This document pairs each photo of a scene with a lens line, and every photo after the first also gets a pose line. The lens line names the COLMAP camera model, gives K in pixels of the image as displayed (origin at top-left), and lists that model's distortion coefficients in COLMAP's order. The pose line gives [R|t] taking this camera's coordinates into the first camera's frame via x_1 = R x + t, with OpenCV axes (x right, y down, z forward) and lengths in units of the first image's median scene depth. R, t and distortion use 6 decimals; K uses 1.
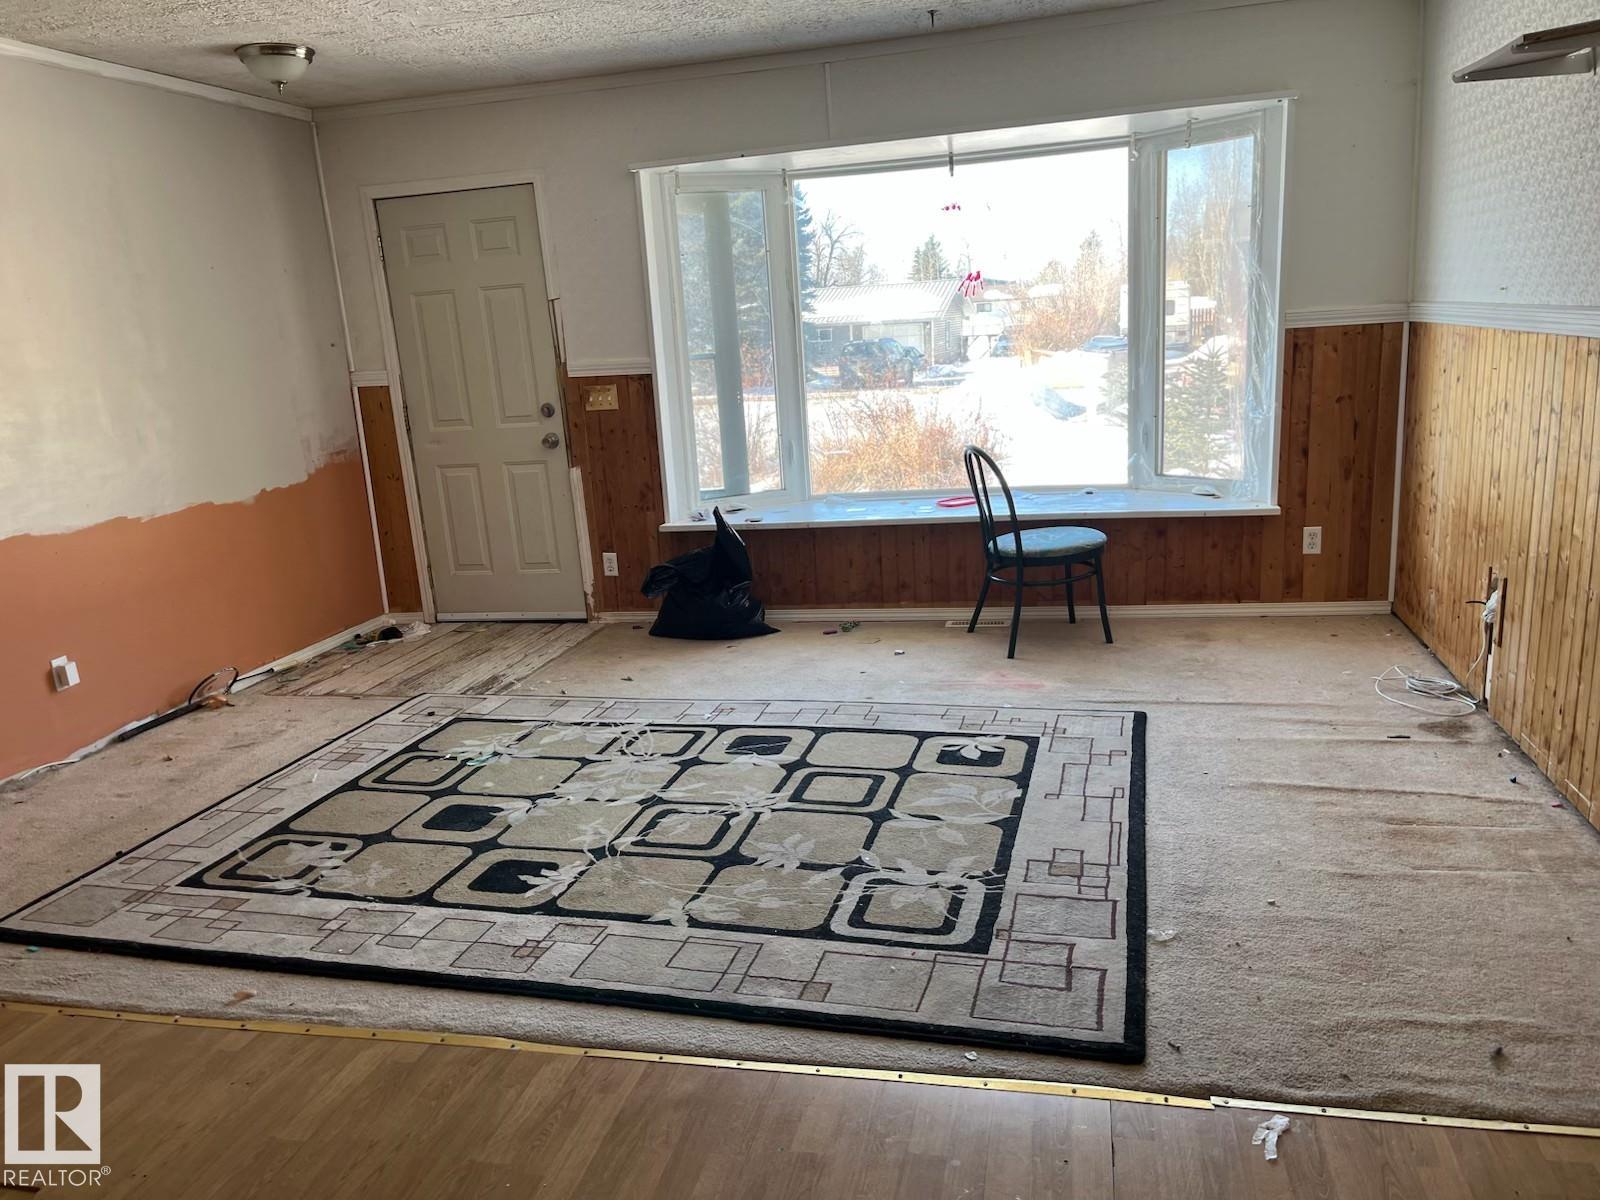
lens RADIAL K [[1210.7, 0, 786.8], [0, 1210.7, 605.4], [0, 0, 1]] dist [0.070947, -0.099608]
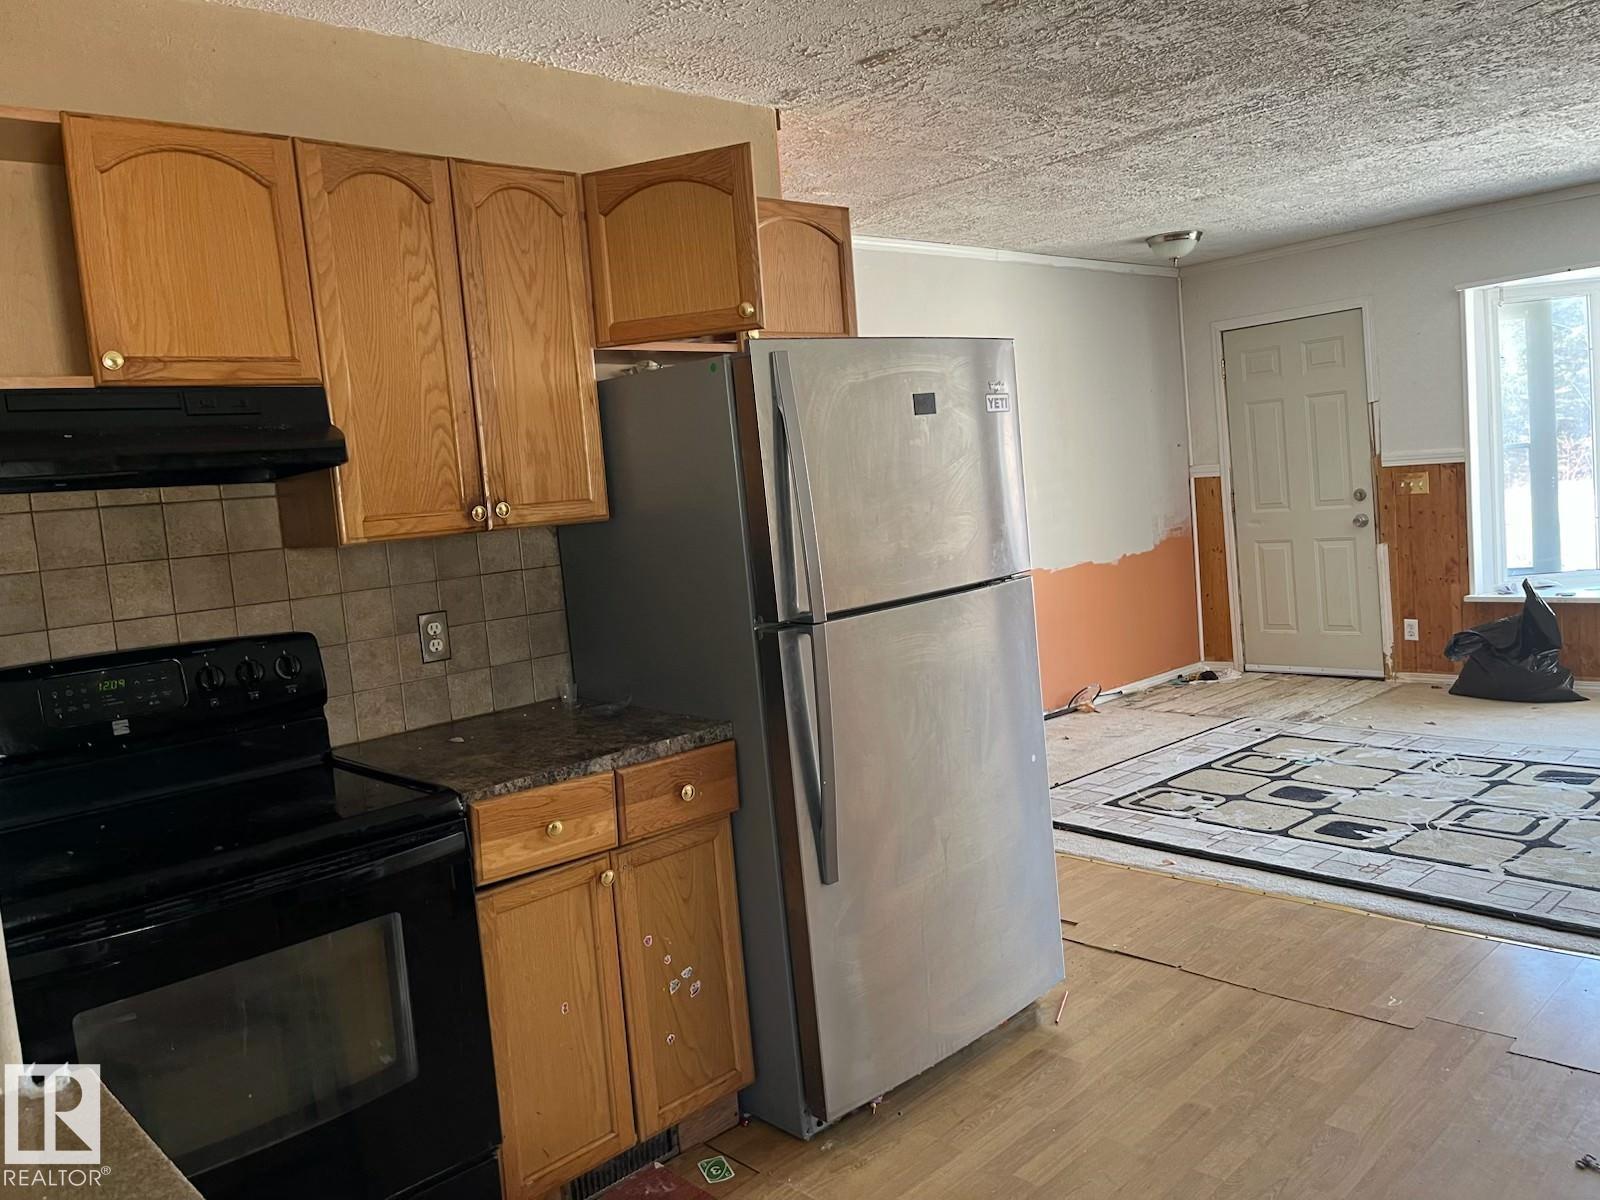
lens RADIAL K [[1211.7, 0, 797.2], [0, 1211.7, 587.7], [0, 0, 1]] dist [0.046224, -0.059477]
pose [[0.837310, 0.038966, -0.545338, -0.008743], [-0.090448, 0.993585, -0.067879, 0.075298], [0.539195, 0.106160, 0.835463, -0.347296]]
